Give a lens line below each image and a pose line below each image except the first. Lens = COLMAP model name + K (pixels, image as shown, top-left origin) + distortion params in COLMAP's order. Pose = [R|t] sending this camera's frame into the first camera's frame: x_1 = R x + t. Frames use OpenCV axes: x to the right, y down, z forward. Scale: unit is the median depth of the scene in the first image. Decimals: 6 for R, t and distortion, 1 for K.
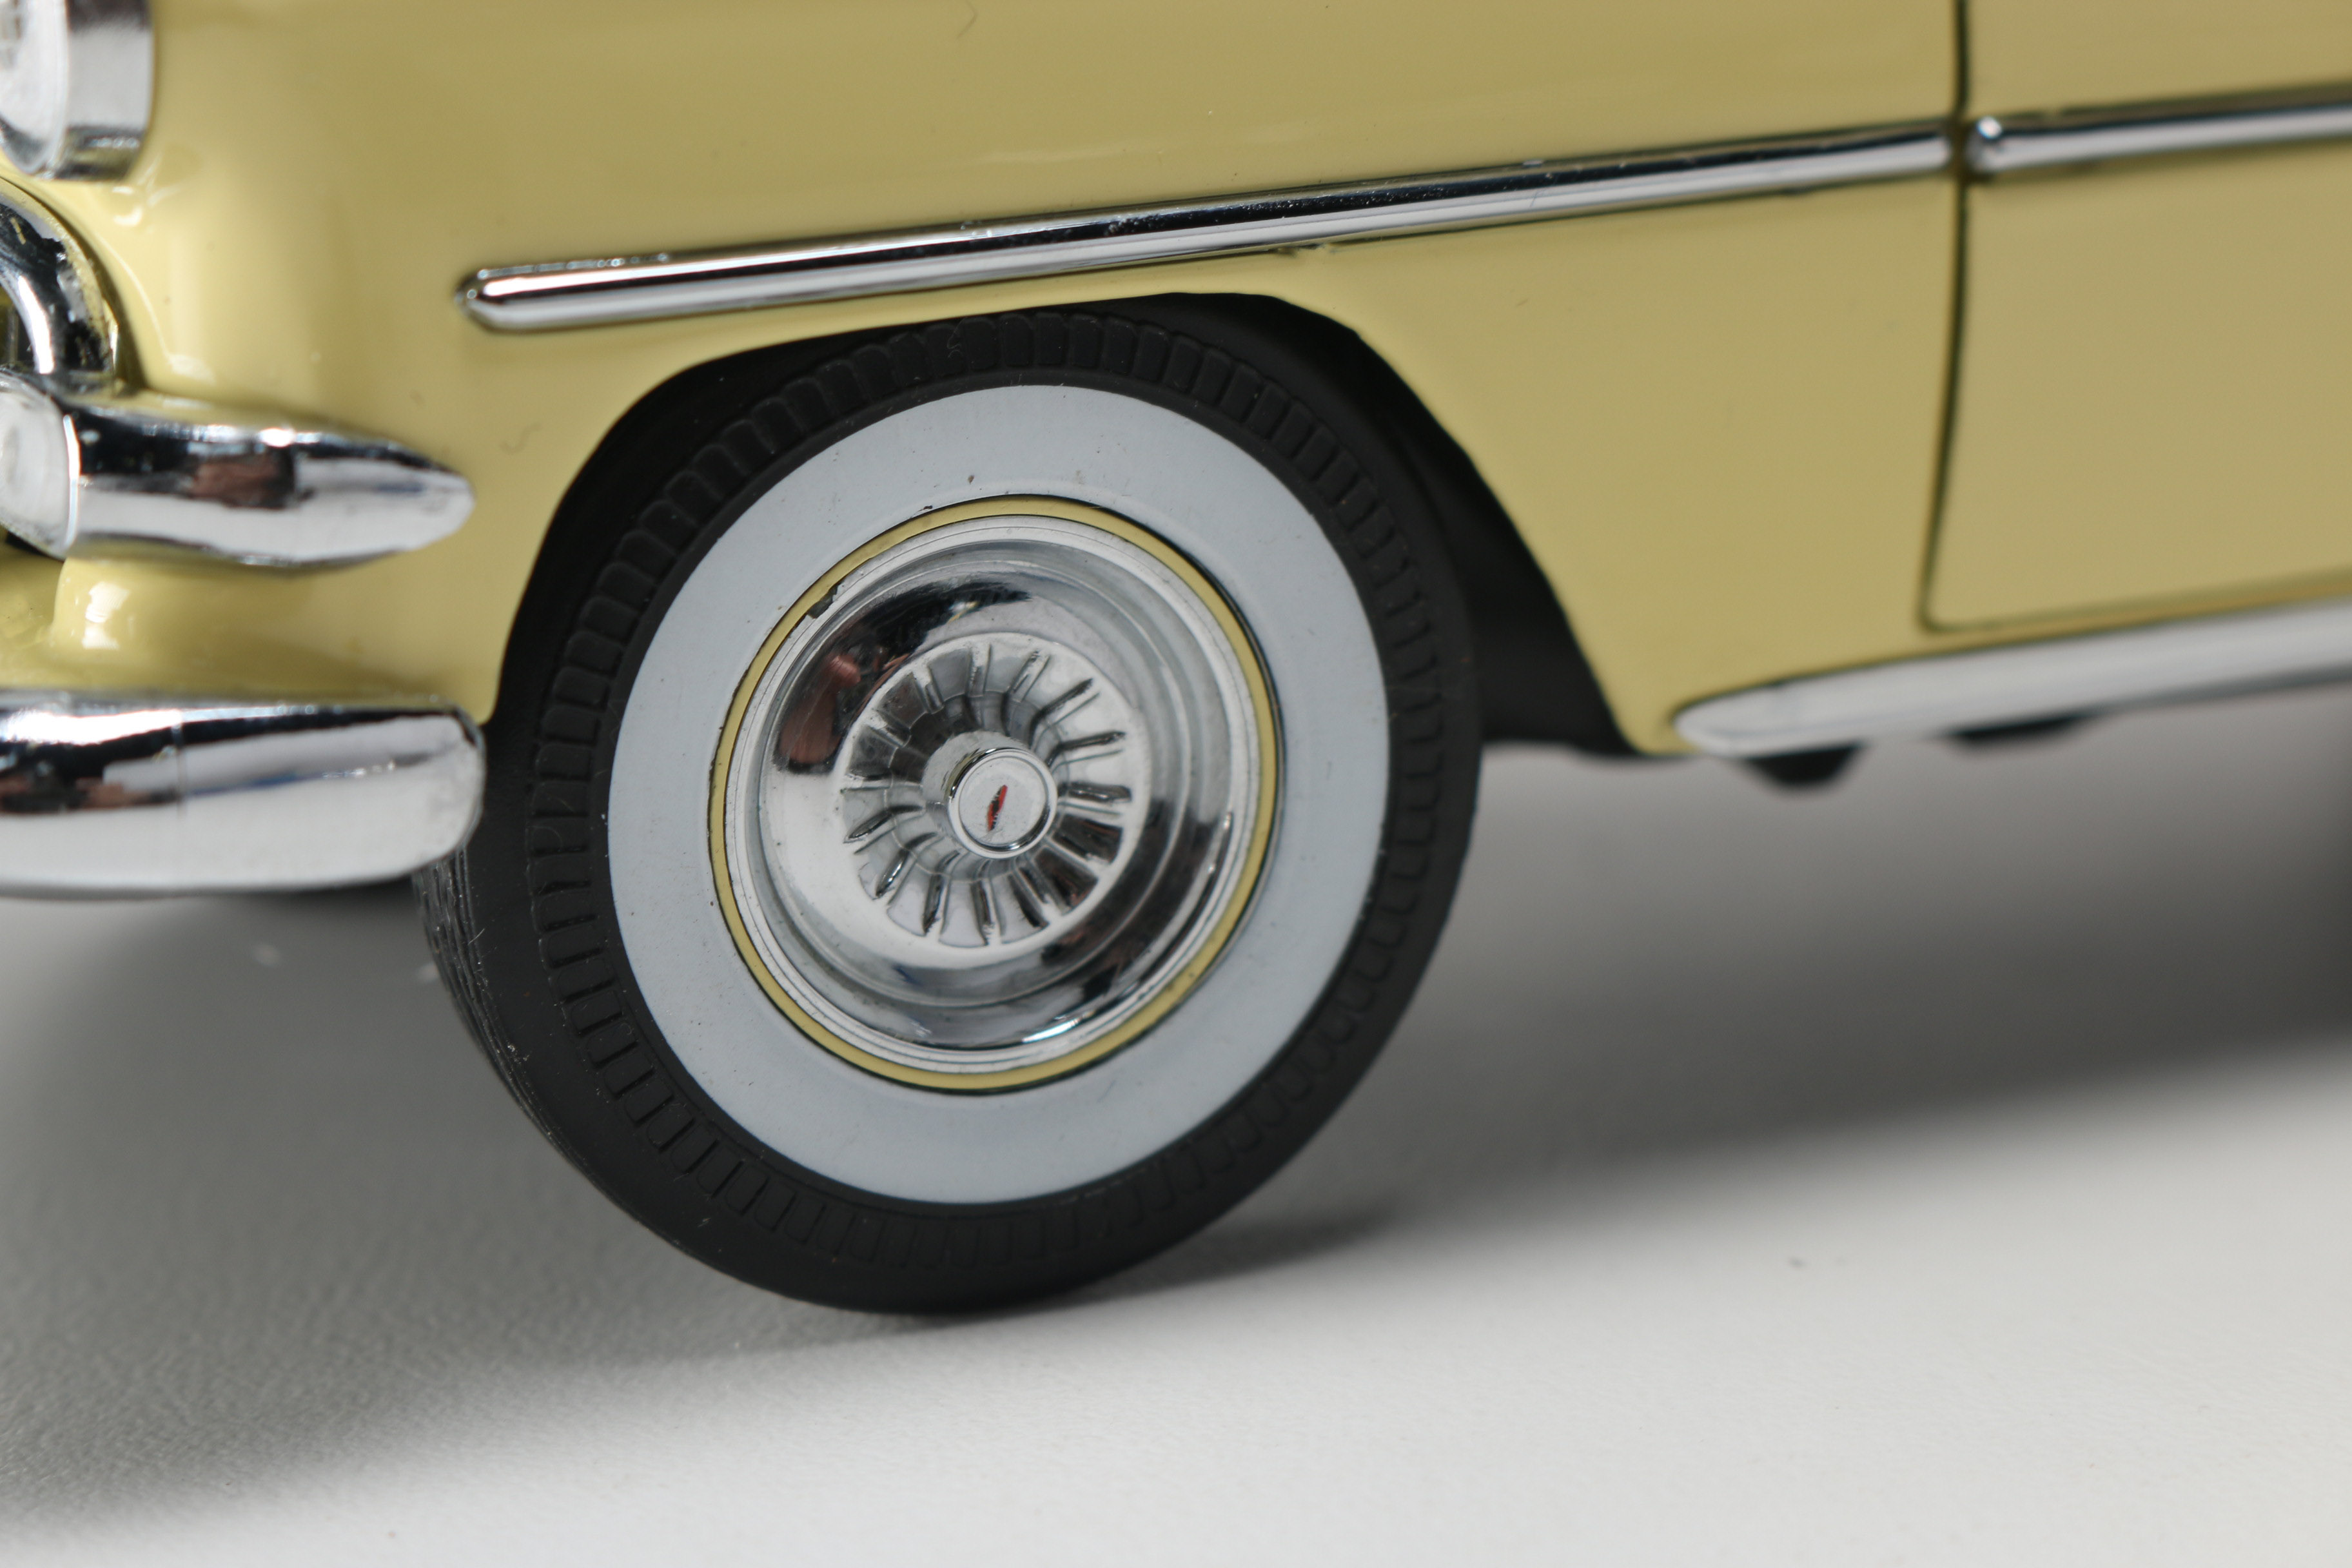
lens RADIAL K [[5851.9, 0, 1177.9], [0, 5851.9, 784.7], [0, 0, 1]] dist [-0.056488, 0.000000]
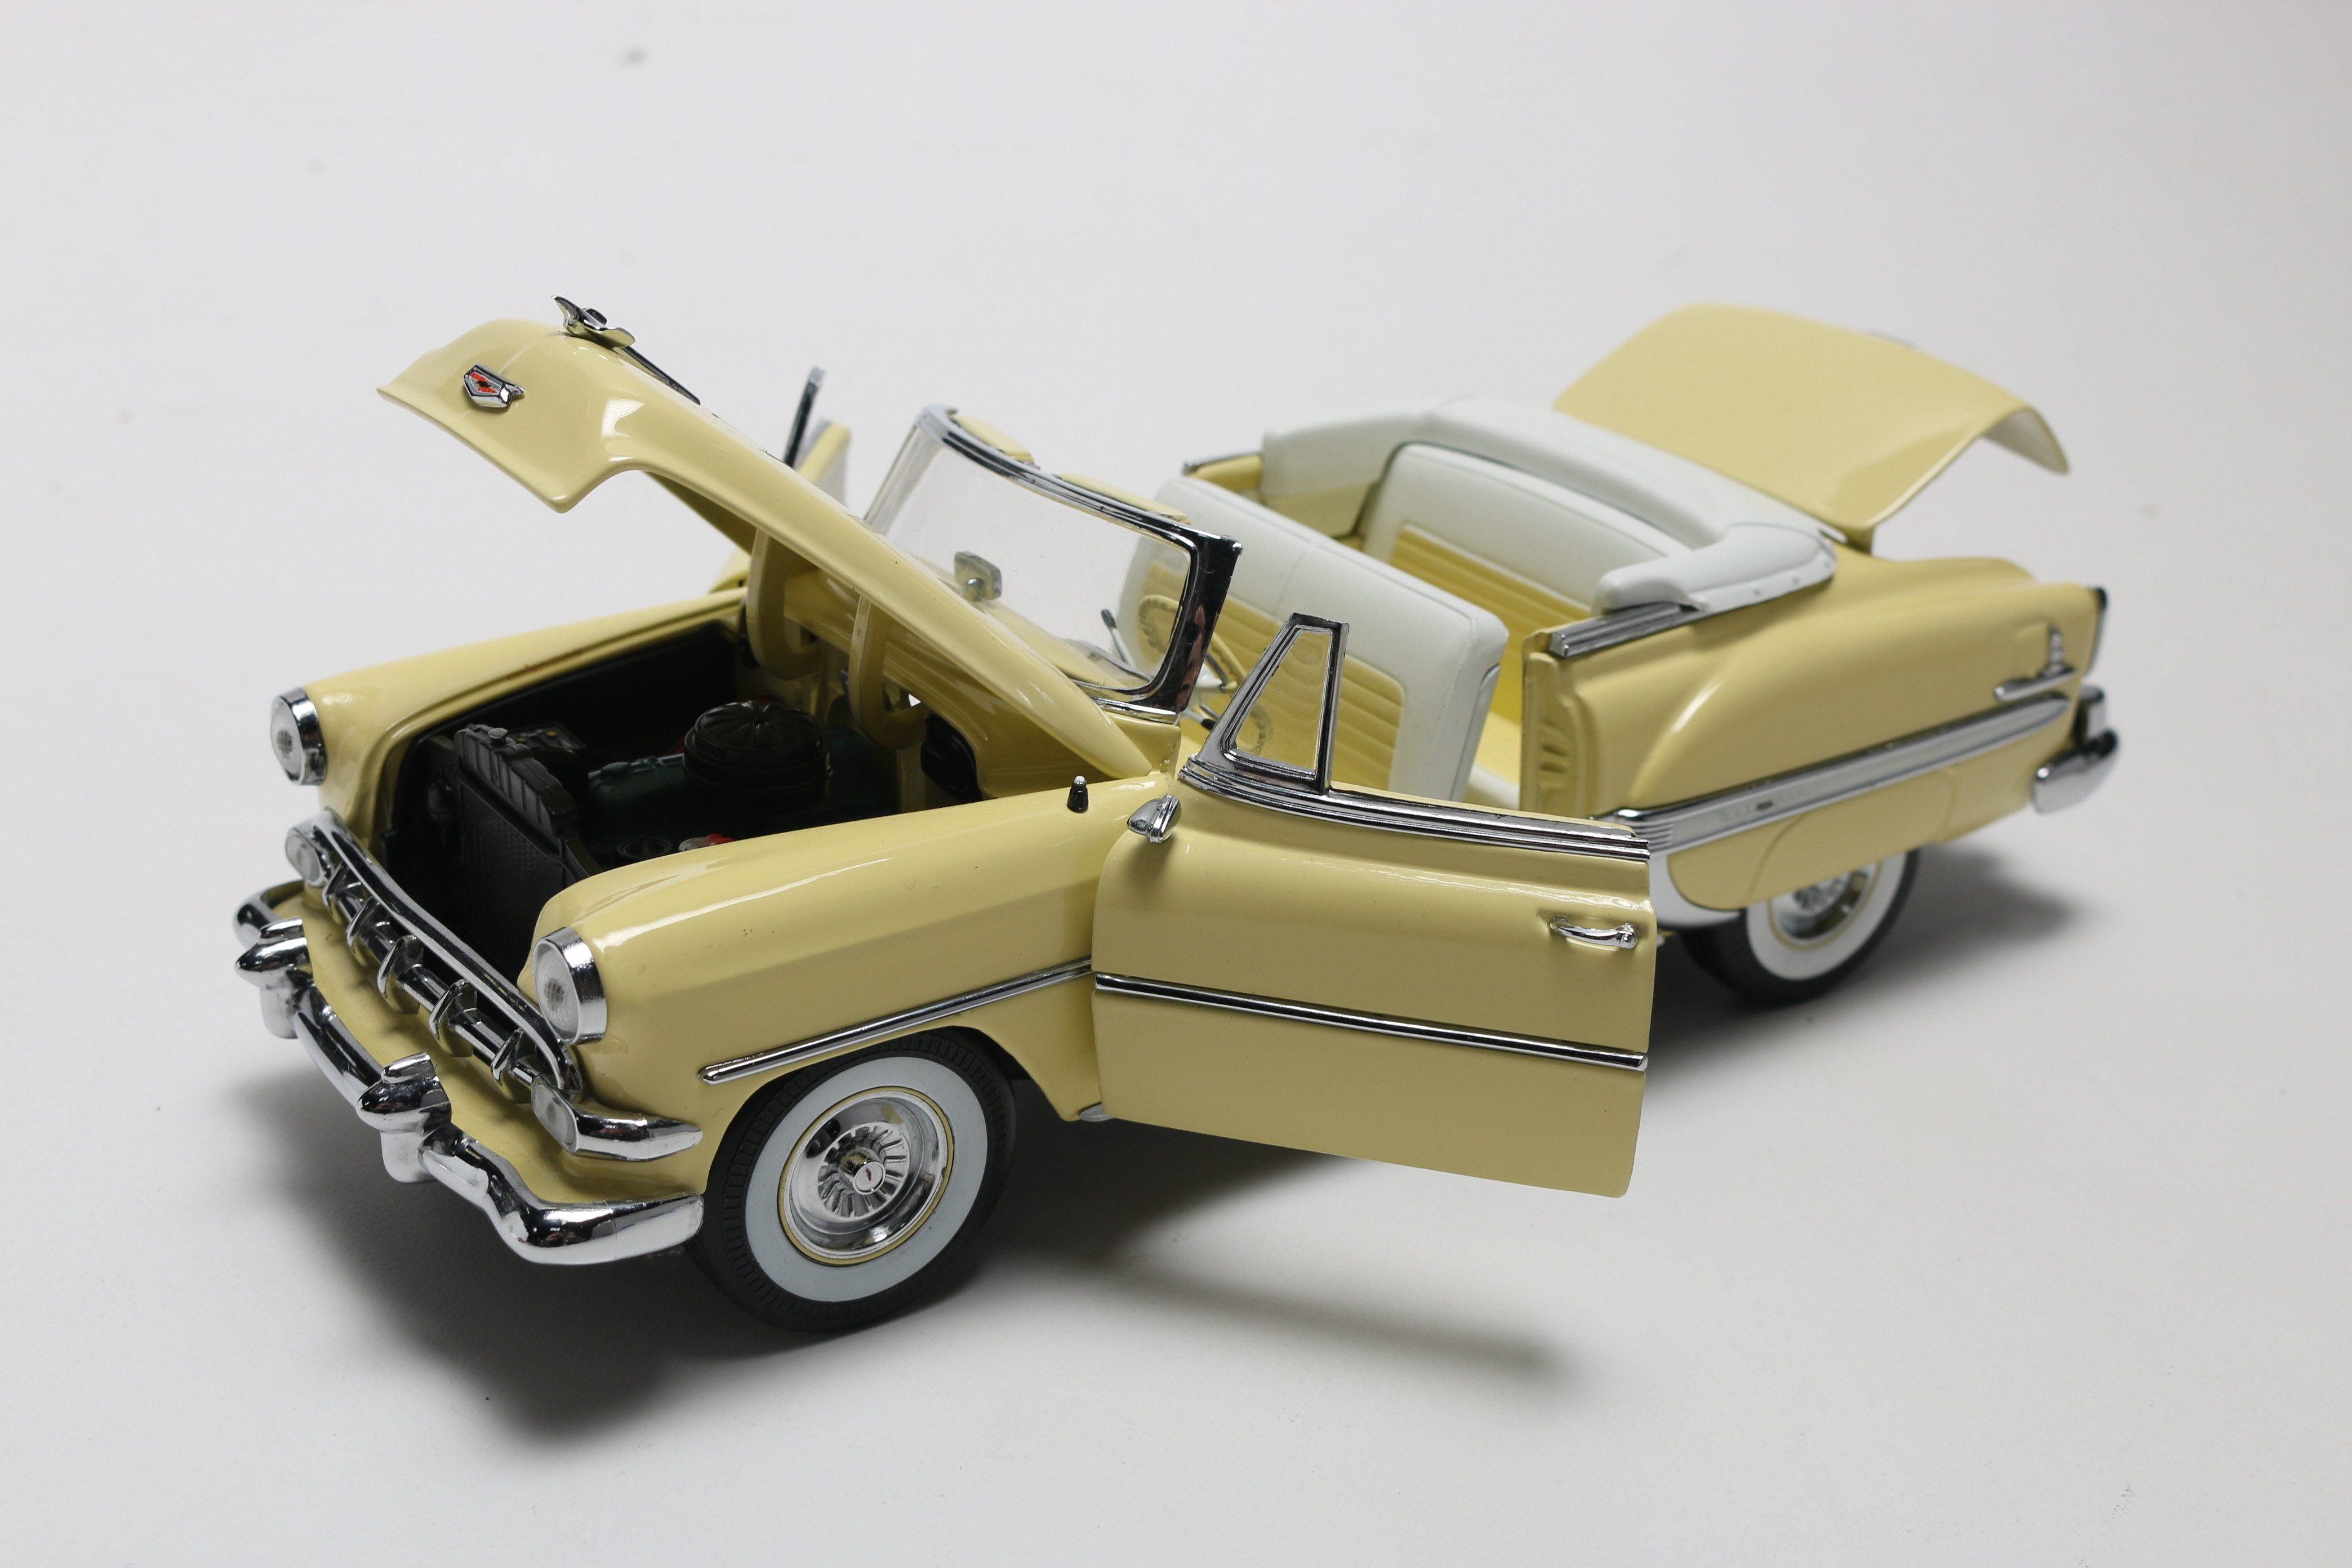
lens RADIAL K [[3233.1, 0, 1192.9], [0, 3233.1, 778.1], [0, 0, 1]] dist [-0.021460, 0.000000]
pose [[0.991687, 0.003413, 0.128630, -0.076731], [-0.024711, 0.986093, 0.164350, -0.486343], [-0.126280, -0.166162, 0.977979, -0.639050]]
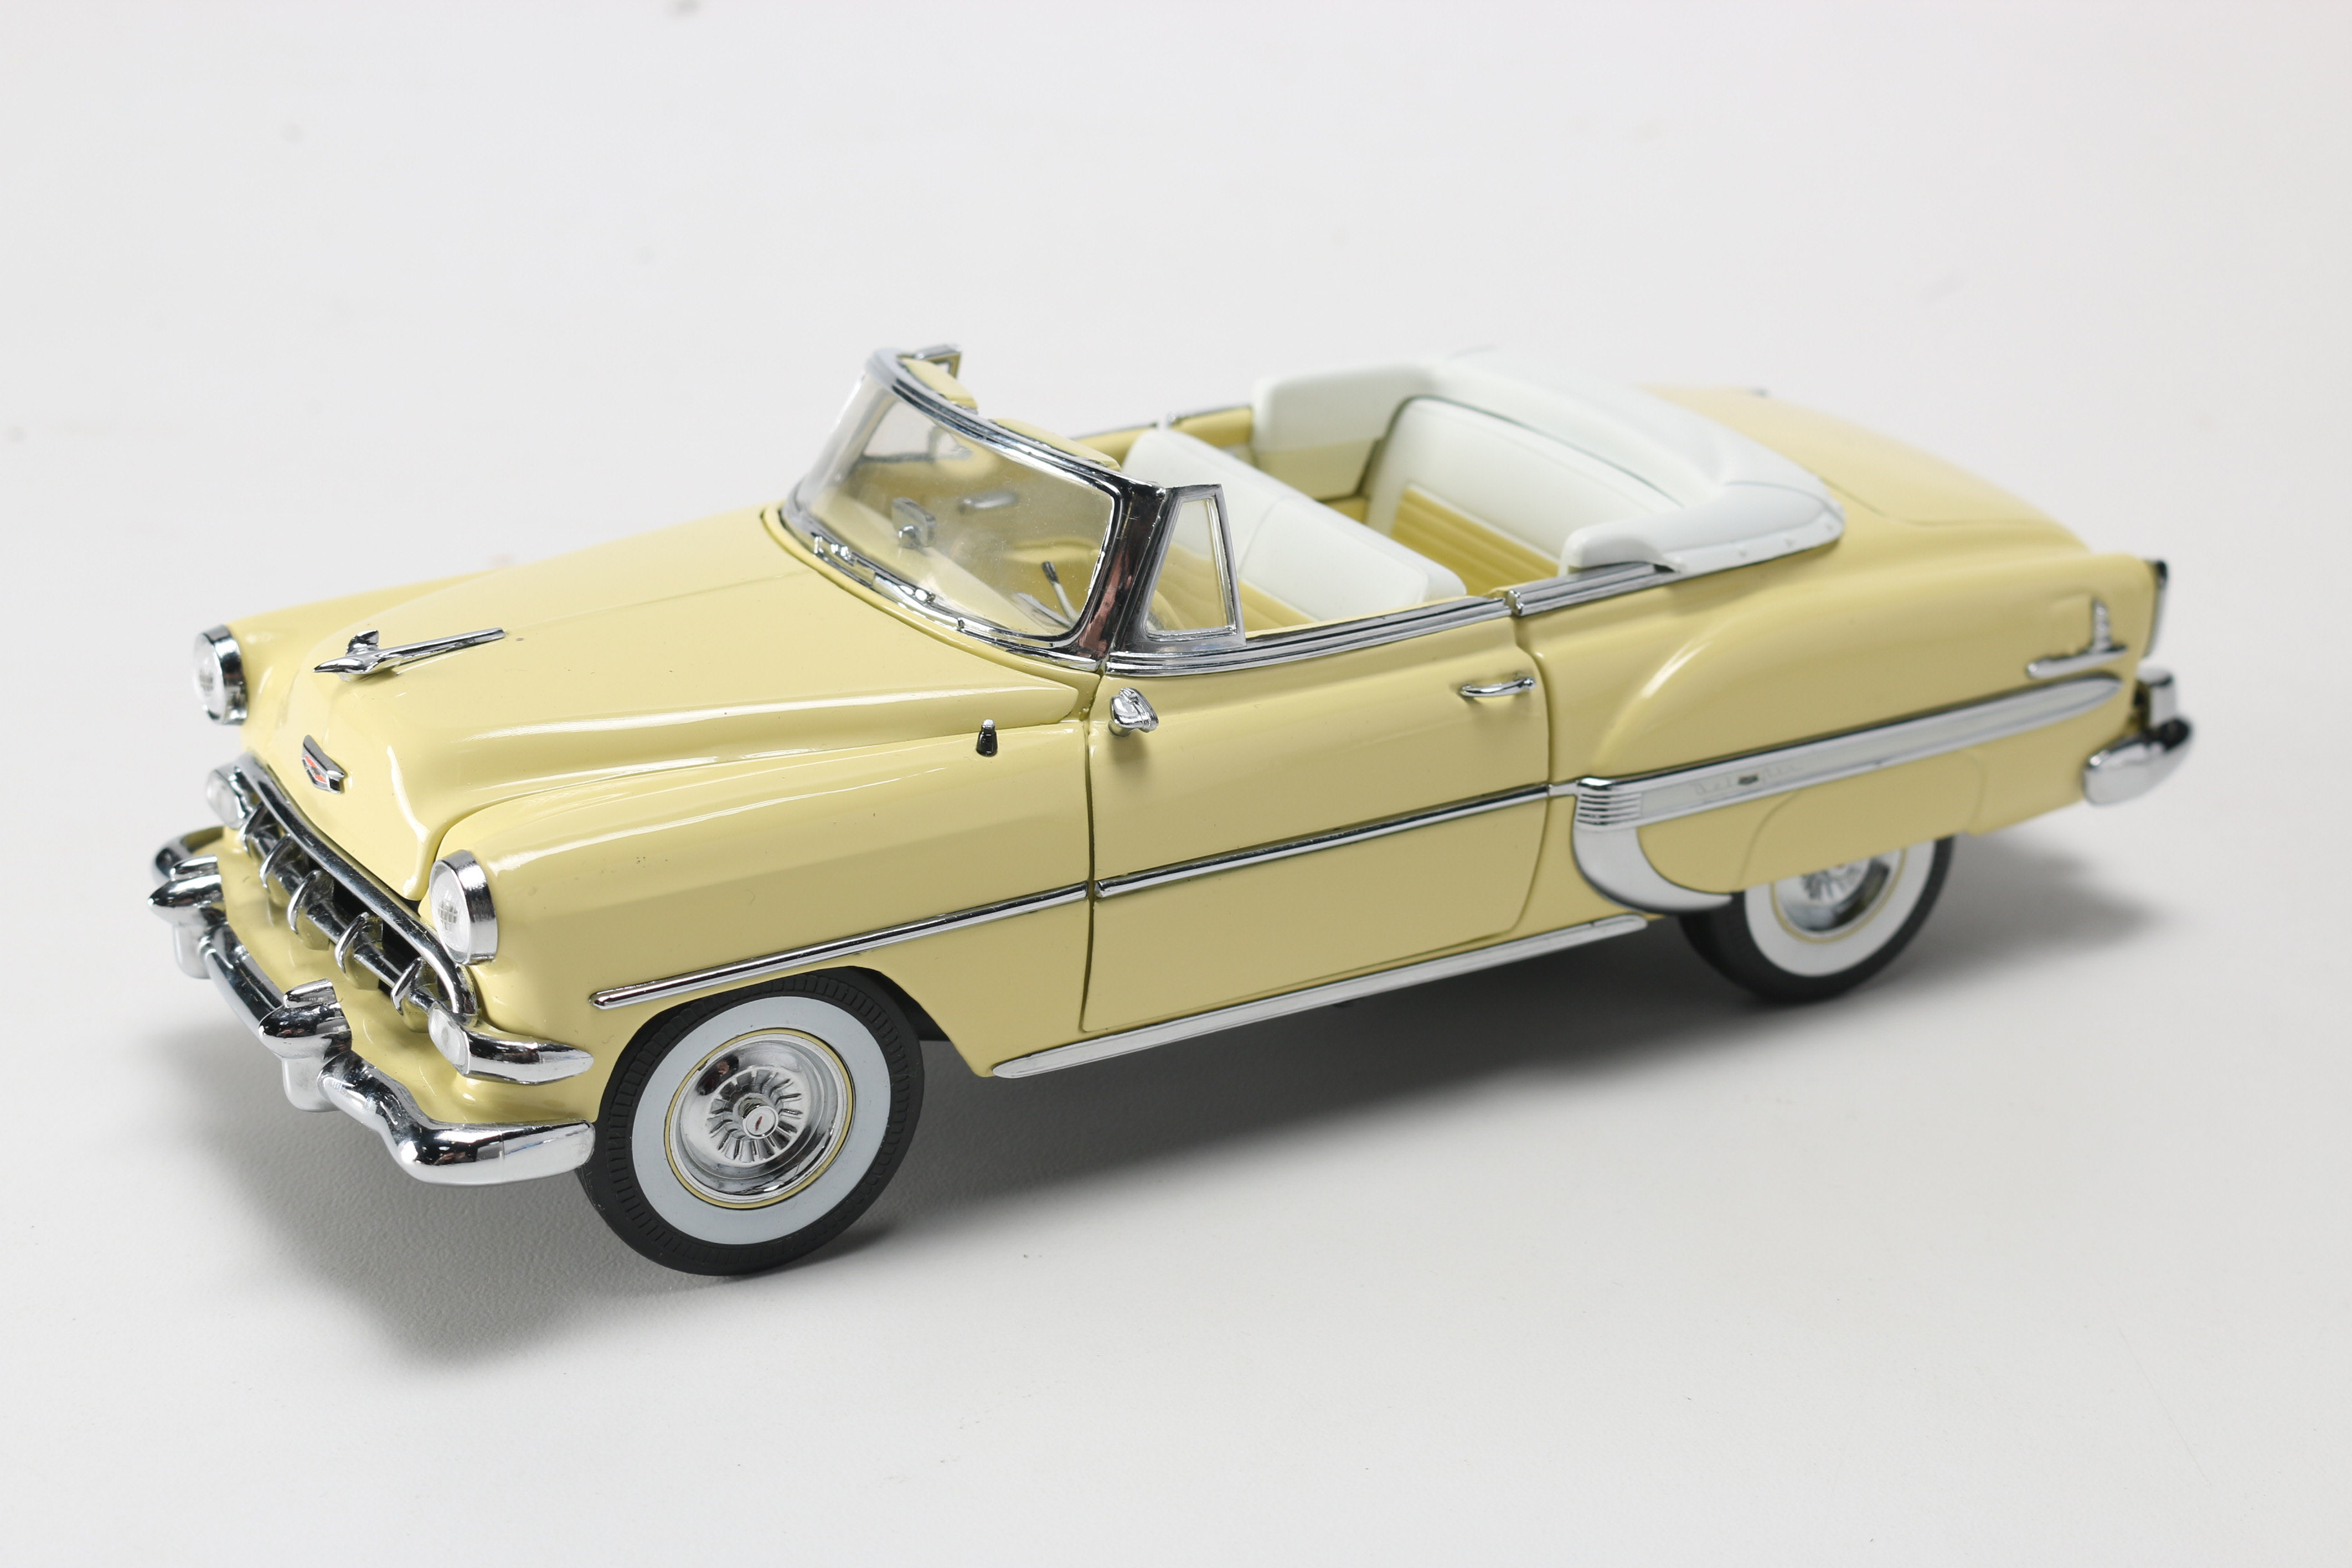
lens RADIAL K [[4184.0, 0, 1138.4], [0, 4184.0, 777.8], [0, 0, 1]] dist [0.029772, 0.000000]
pose [[0.998385, 0.022553, 0.052140, 0.048559], [-0.029985, 0.988759, 0.146479, -0.498382], [-0.048250, -0.147806, 0.987839, -1.134135]]
